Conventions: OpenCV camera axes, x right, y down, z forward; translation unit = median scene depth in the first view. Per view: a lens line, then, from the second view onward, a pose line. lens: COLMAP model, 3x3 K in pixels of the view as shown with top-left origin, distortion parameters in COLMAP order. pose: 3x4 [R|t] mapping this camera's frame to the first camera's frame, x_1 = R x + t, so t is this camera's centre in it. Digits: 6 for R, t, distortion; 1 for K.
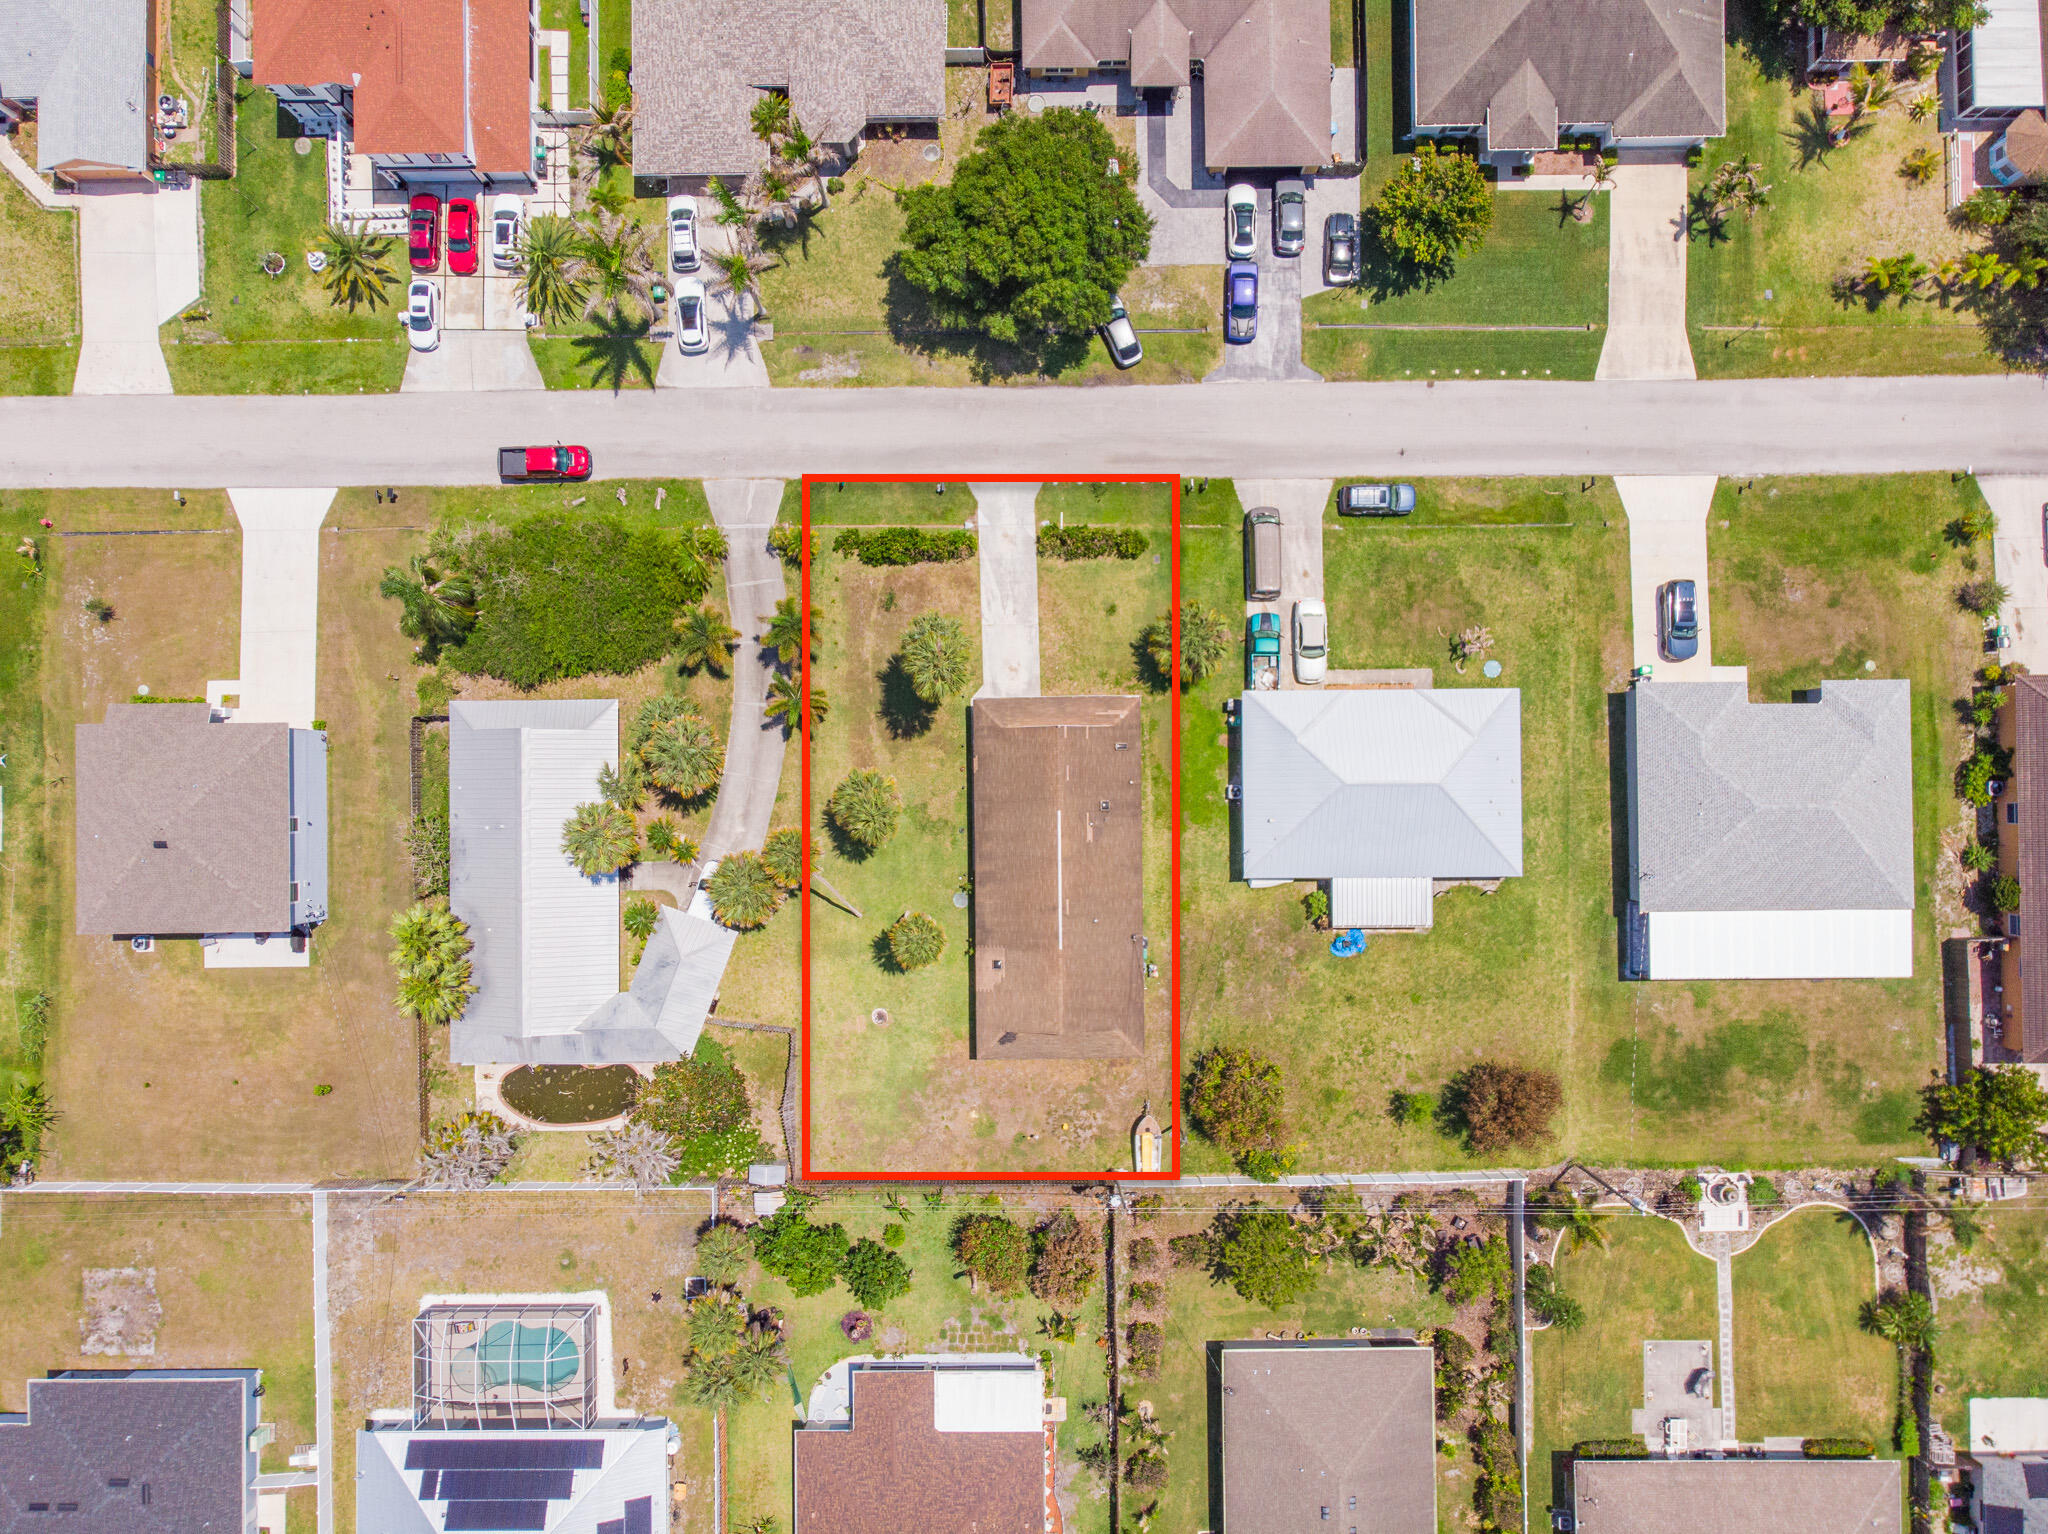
lens RADIAL K [[1509.2, 0, 1019.4], [0, 1509.2, 773.3], [0, 0, 1]] dist [-0.009741, 0.018008]
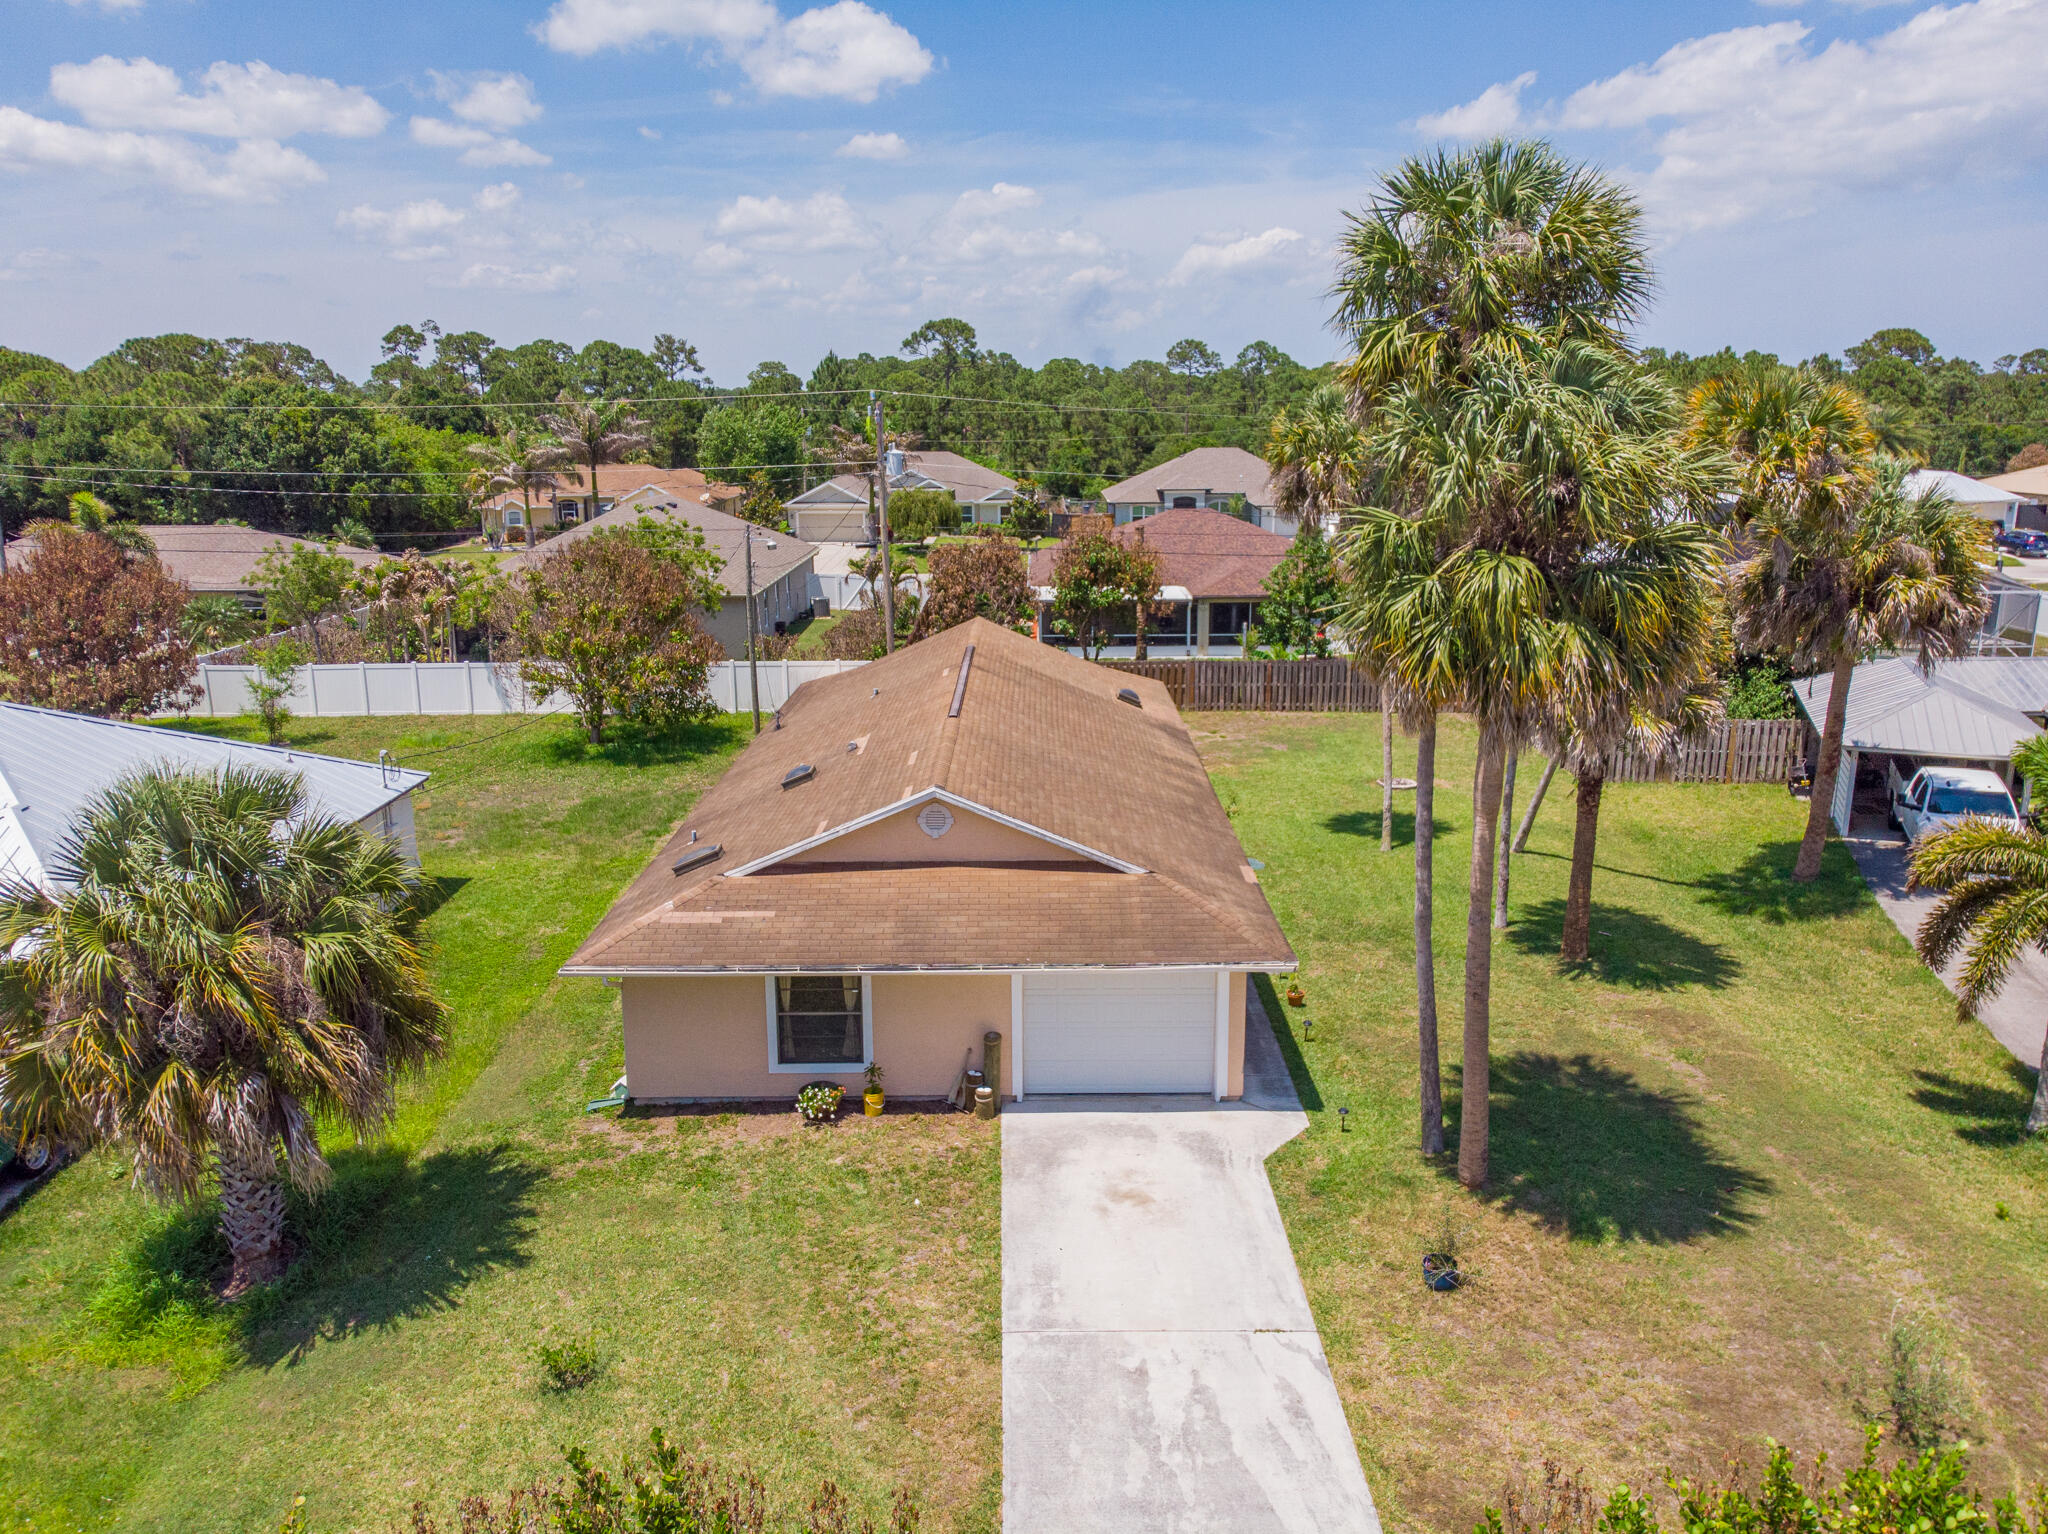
lens RADIAL K [[1509.2, 0, 1019.4], [0, 1509.2, 773.3], [0, 0, 1]] dist [-0.009741, 0.018008]
pose [[-0.999709, 0.003035, 0.023945, 0.004698], [0.022615, -0.228910, 0.973185, -0.259073], [0.008434, 0.973443, 0.228774, 0.894575]]
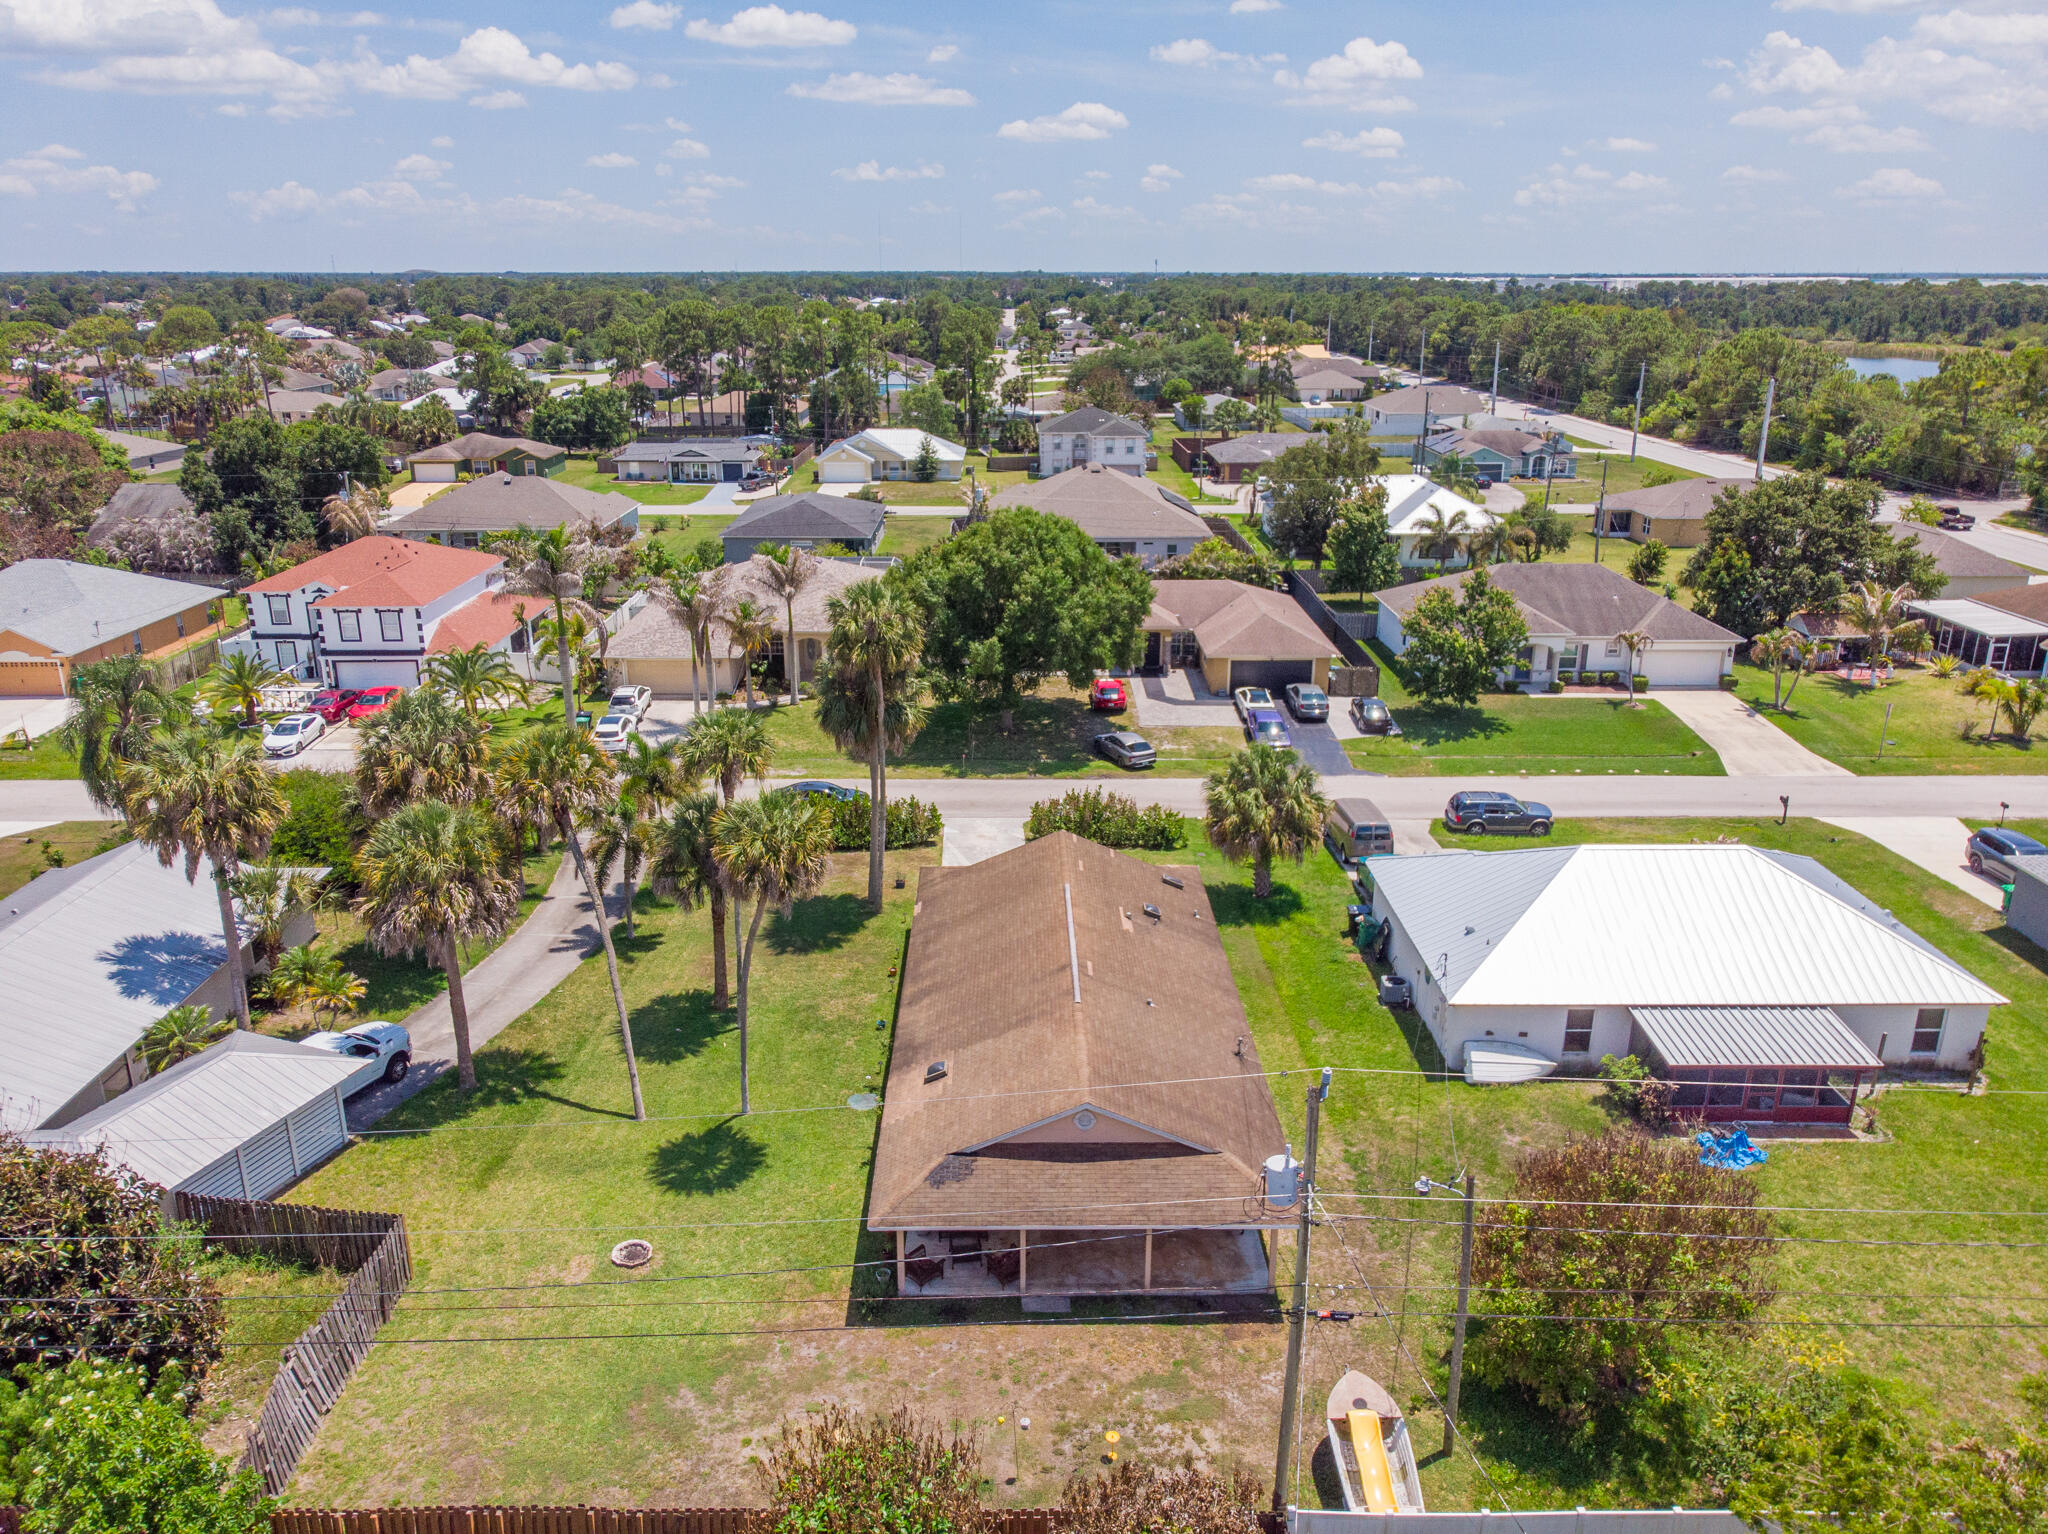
lens RADIAL K [[1509.2, 0, 1019.4], [0, 1509.2, 773.3], [0, 0, 1]] dist [-0.009741, 0.018008]
pose [[0.999989, 0.002826, -0.003732, 0.010961], [-0.004452, 0.327419, -0.944869, 0.494161], [-0.001449, 0.944875, 0.327428, 0.746355]]
